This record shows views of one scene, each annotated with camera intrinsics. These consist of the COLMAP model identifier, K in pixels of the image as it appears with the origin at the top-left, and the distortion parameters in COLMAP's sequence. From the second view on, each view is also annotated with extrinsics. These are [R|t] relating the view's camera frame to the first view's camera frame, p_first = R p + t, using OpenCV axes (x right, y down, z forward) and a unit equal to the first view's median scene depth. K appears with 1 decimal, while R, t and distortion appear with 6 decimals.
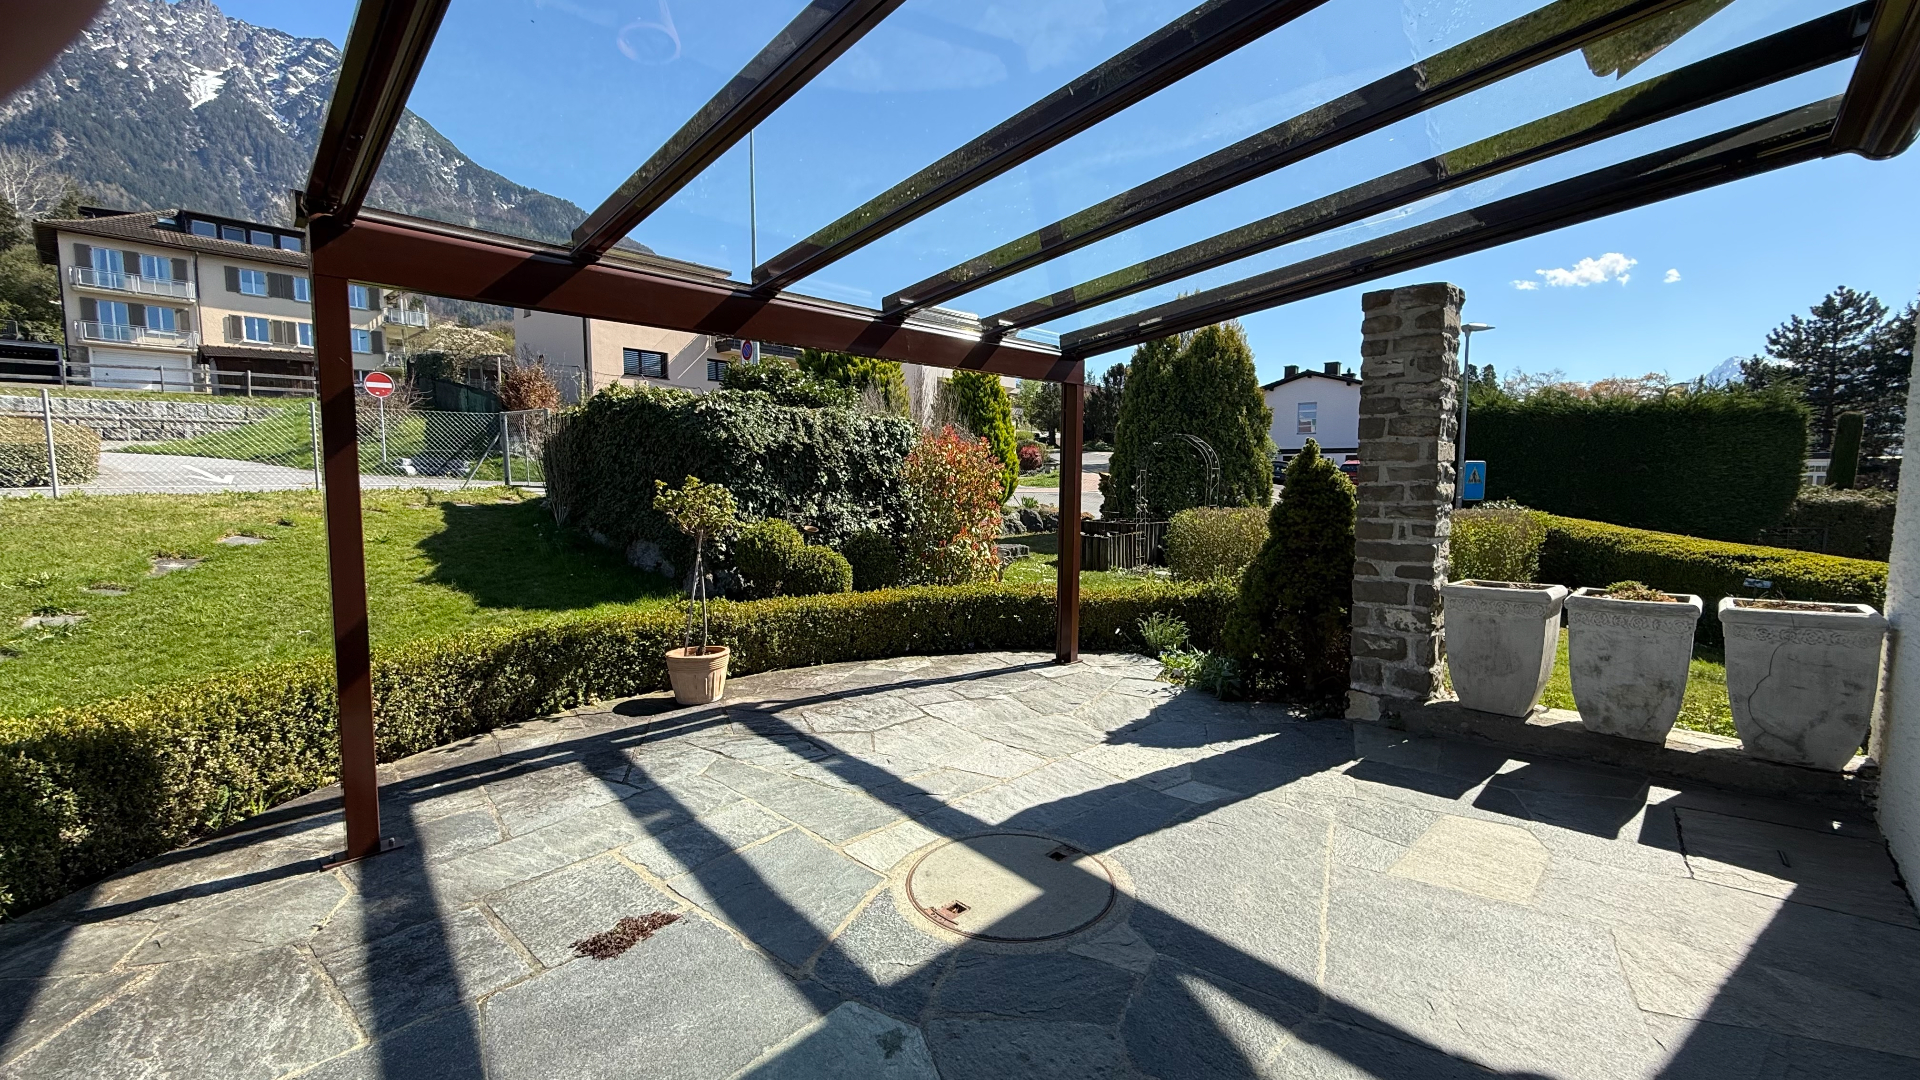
lens RADIAL K [[774.6, 0, 955.0], [0, 774.6, 540.1], [0, 0, 1]] dist [-0.000063, -0.000117]
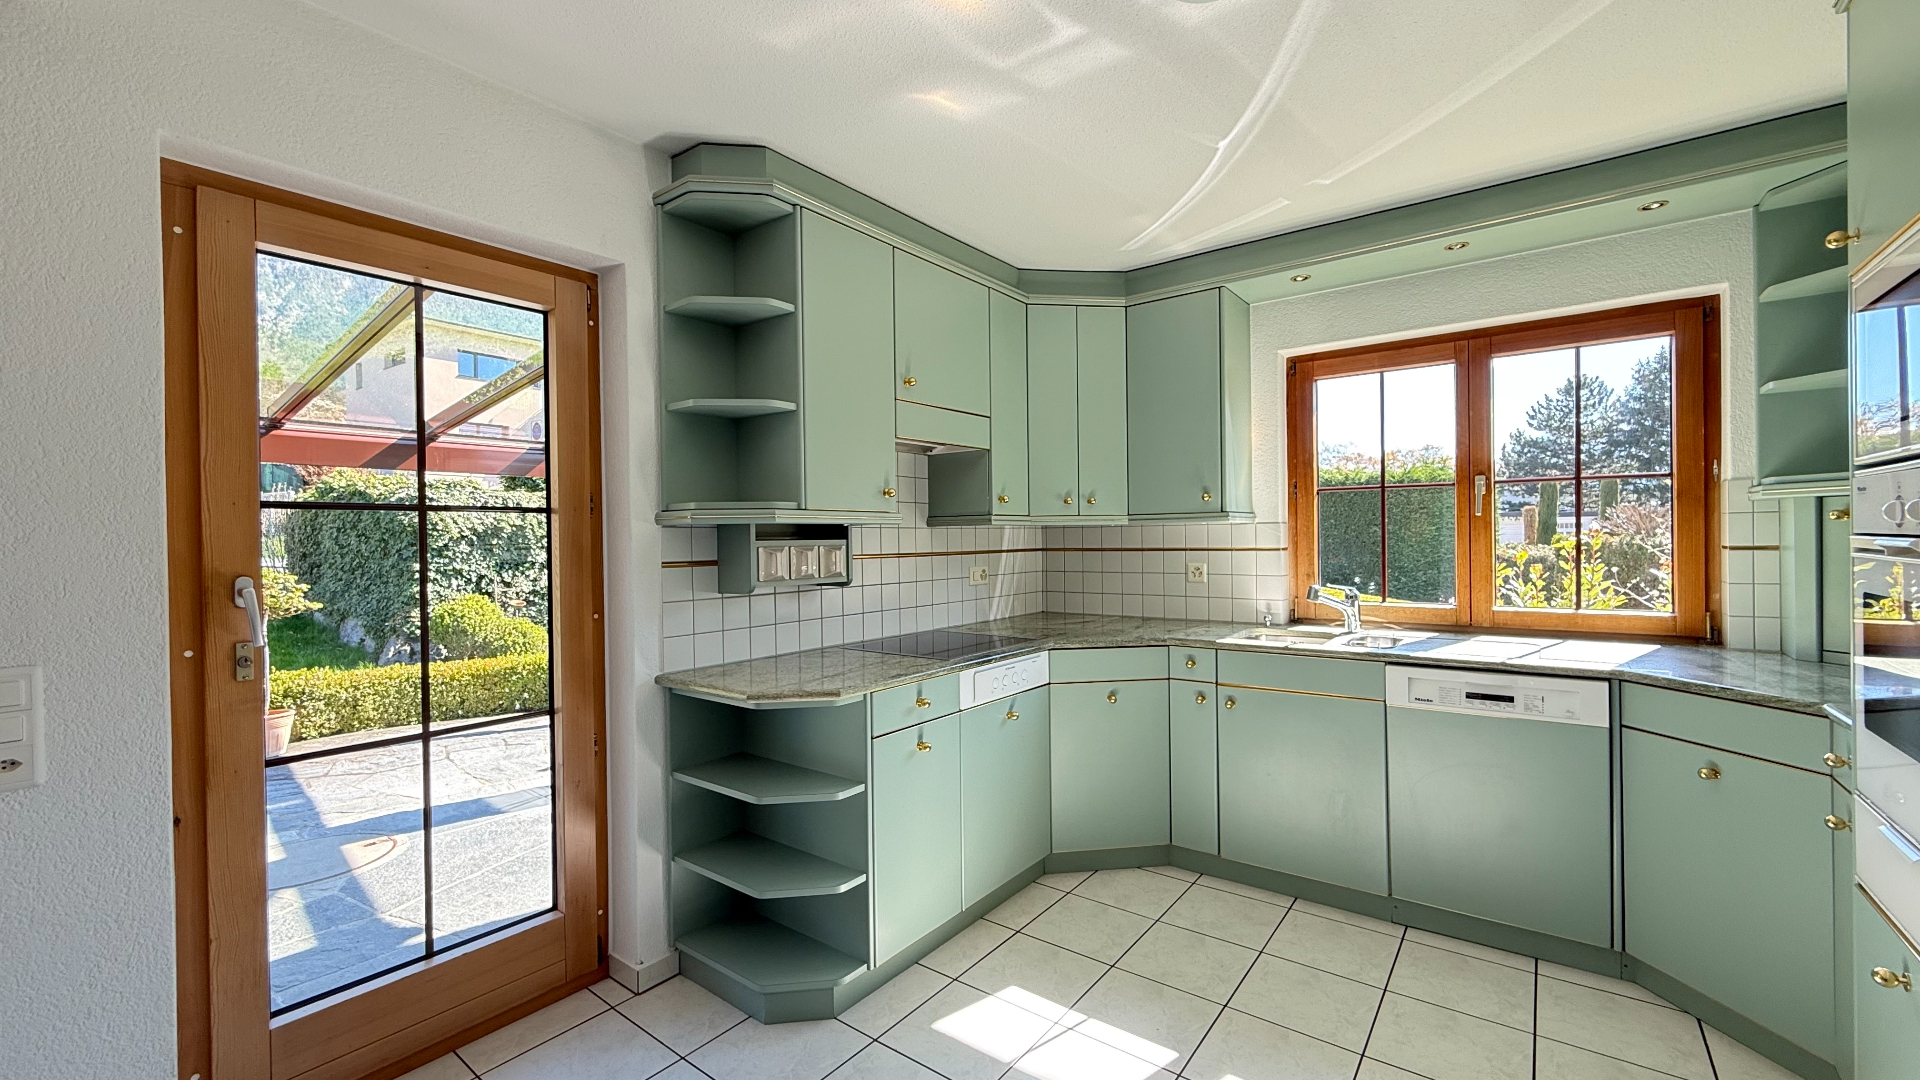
lens RADIAL K [[774.6, 0, 976.0], [0, 774.6, 544.3], [0, 0, 1]] dist [-0.000063, -0.000117]
pose [[0.992047, -0.017236, 0.124684, 0.308359], [0.026761, 0.996814, -0.075133, 0.002179], [-0.122992, 0.077872, 0.989348, -0.158532]]
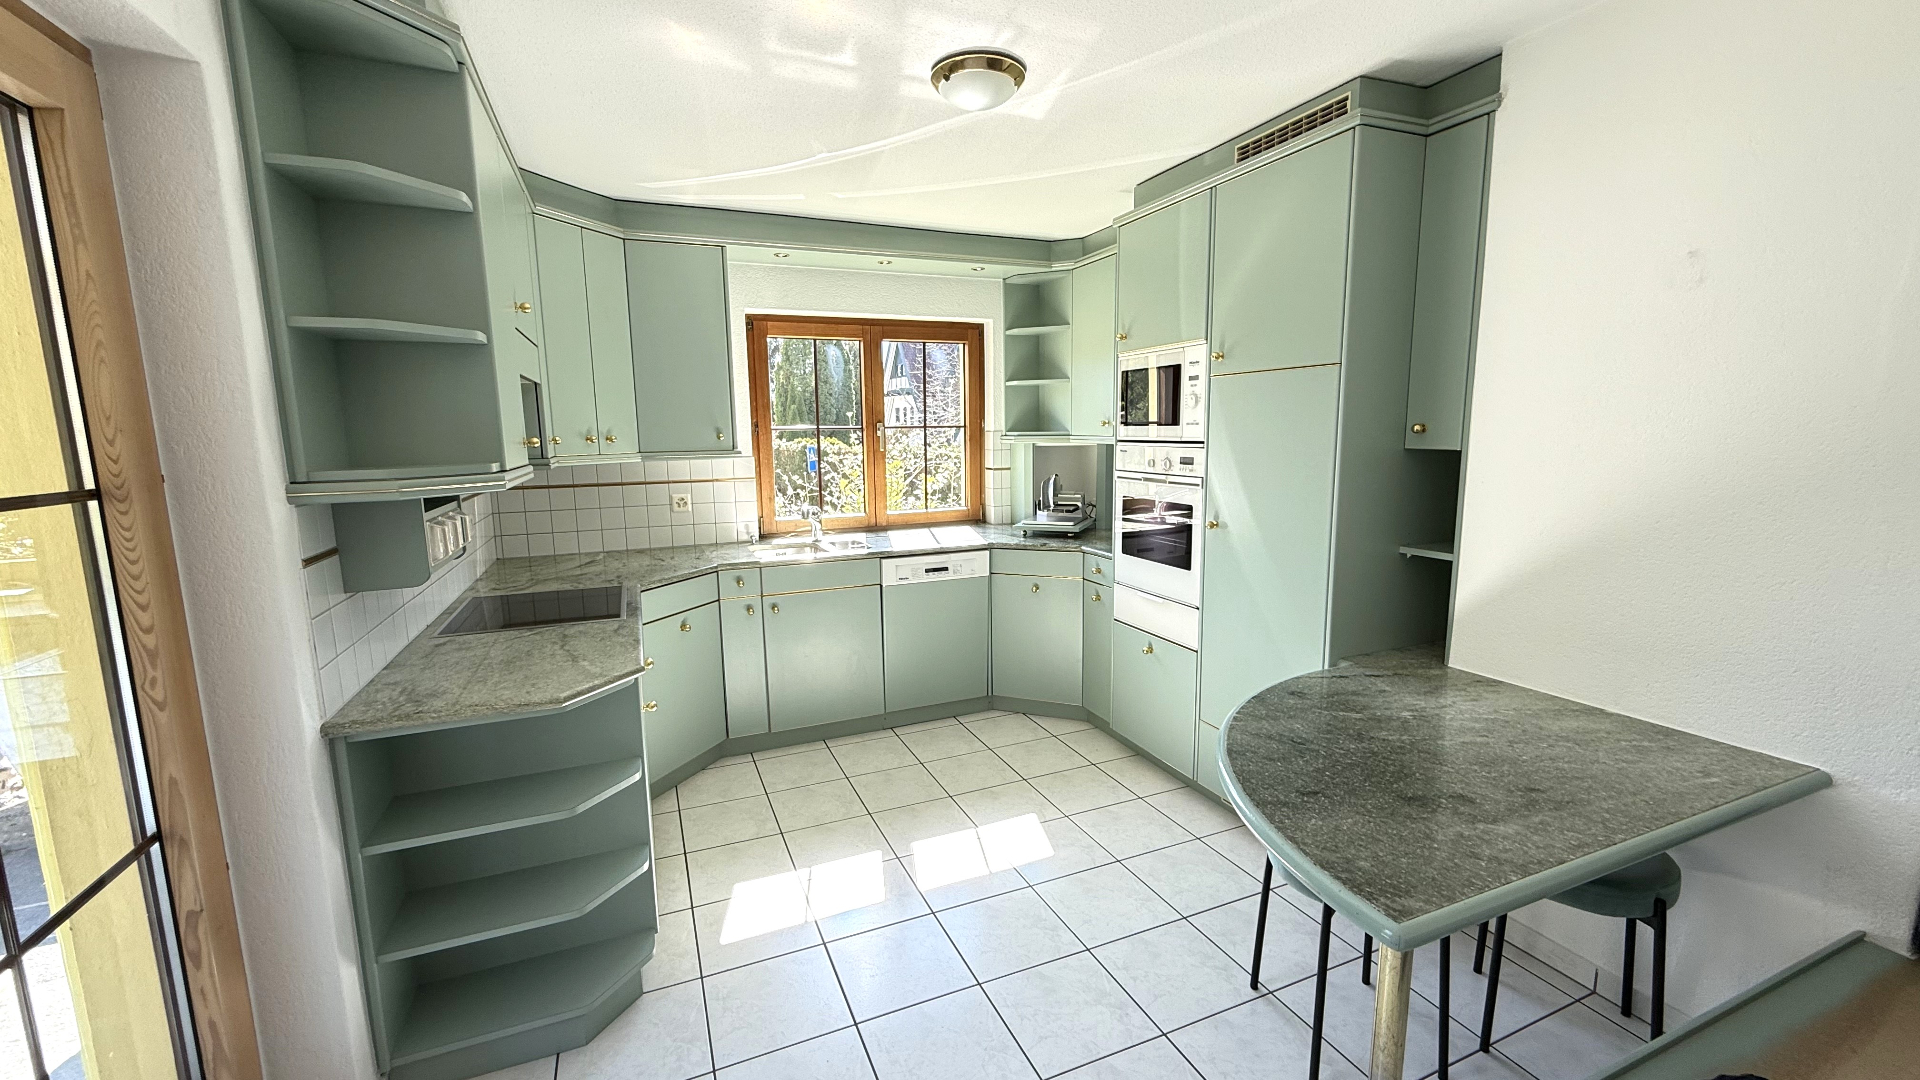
lens RADIAL K [[774.6, 0, 957.3], [0, 774.6, 542.2], [0, 0, 1]] dist [-0.000063, -0.000117]
pose [[0.371623, -0.145572, 0.916900, -2.403312], [0.091203, 0.988577, 0.119987, -0.425821], [-0.923893, 0.039034, 0.380655, 0.943779]]
